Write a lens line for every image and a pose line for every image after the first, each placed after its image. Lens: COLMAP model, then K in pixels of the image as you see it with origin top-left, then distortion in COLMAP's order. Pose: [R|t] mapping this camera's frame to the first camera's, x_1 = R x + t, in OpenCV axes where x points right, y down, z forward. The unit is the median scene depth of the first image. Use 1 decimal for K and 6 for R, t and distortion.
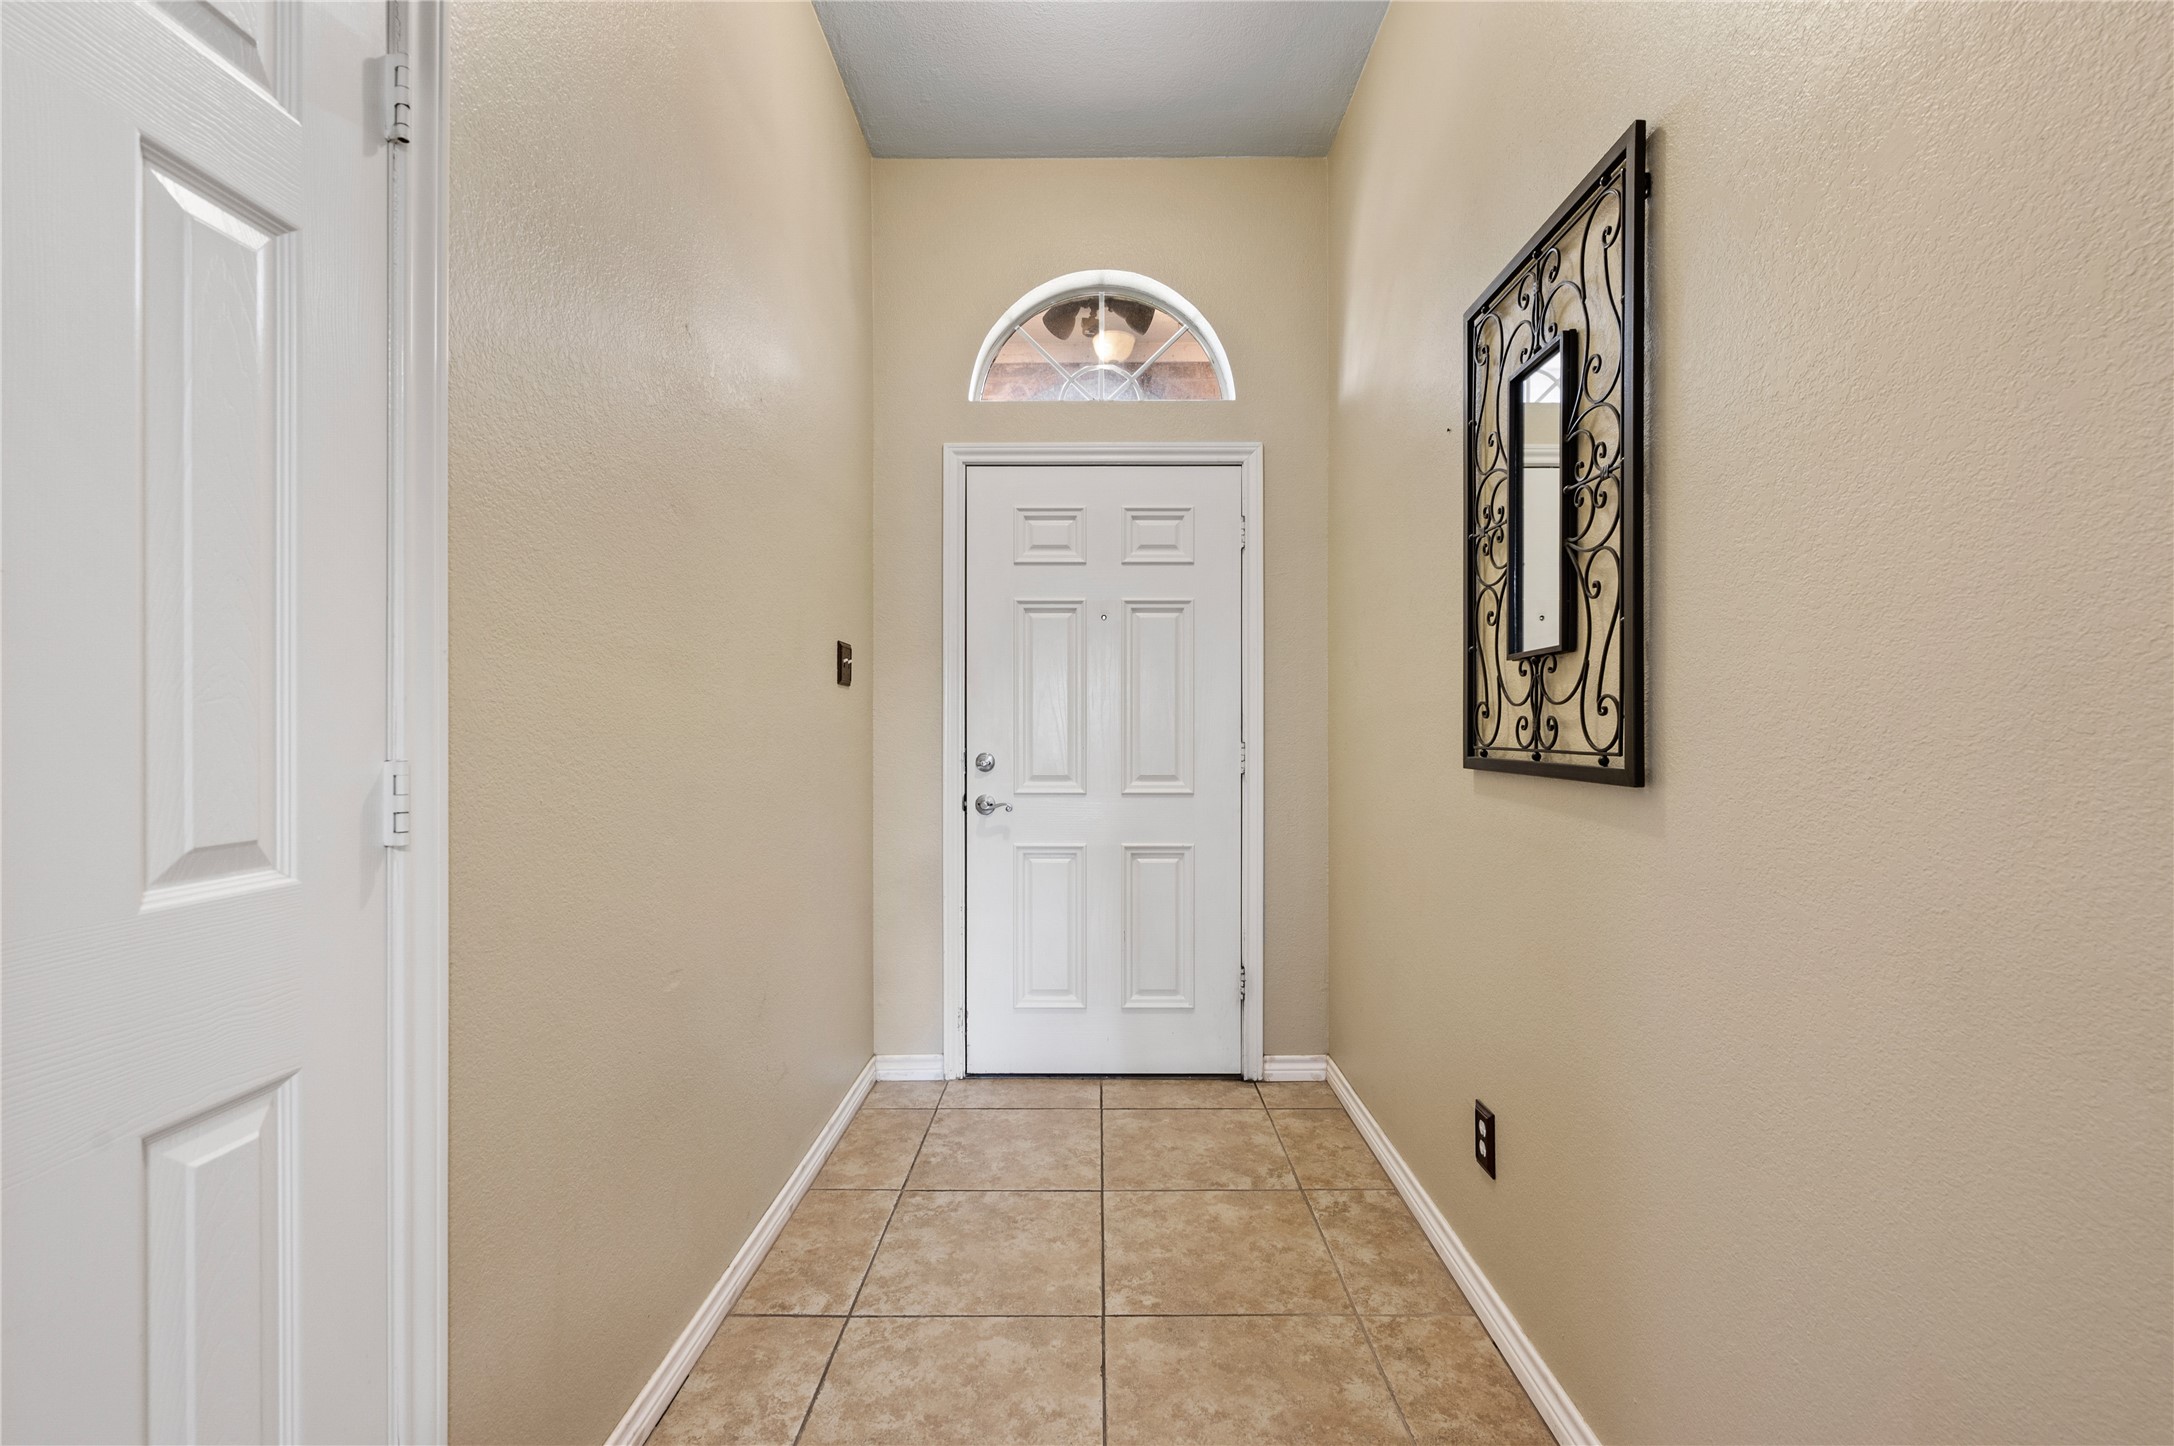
lens RADIAL K [[869.5, 0, 1087.0], [0, 869.5, 723.0], [0, 0, 1]] dist [0.000236, -0.000036]
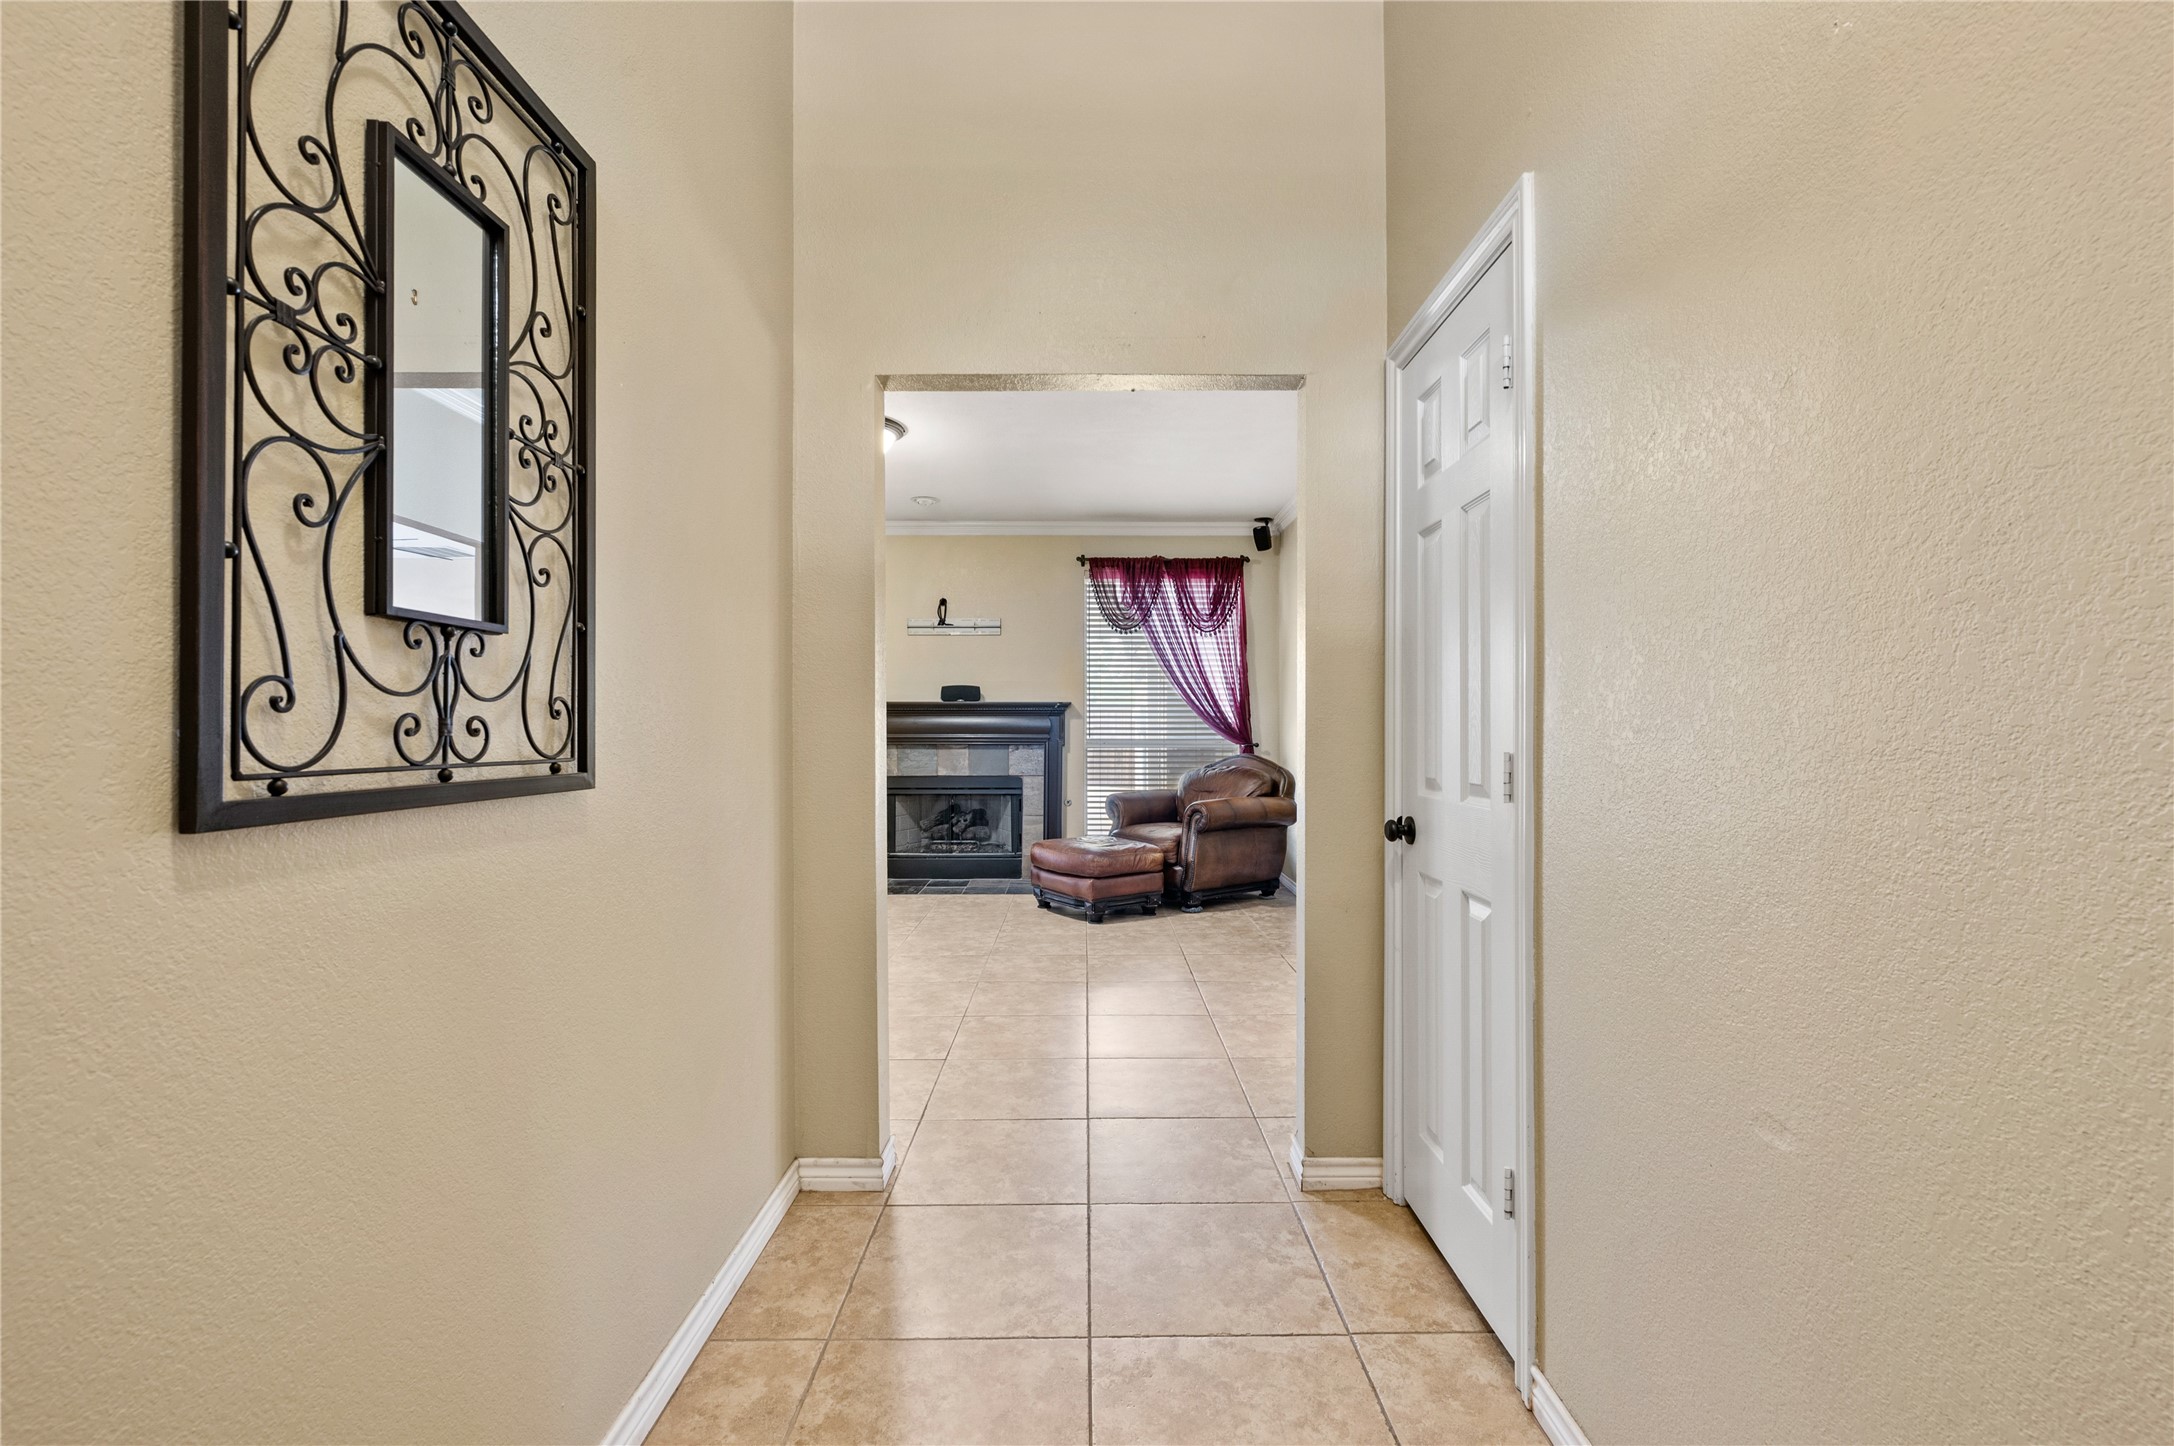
lens RADIAL K [[869.5, 0, 1087.0], [0, 869.5, 723.0], [0, 0, 1]] dist [0.000236, -0.000036]
pose [[-0.999992, -0.003889, 0.000881, 0.021150], [-0.003902, 0.999874, -0.015362, 0.006932], [-0.000821, -0.015365, -0.999882, 1.783223]]
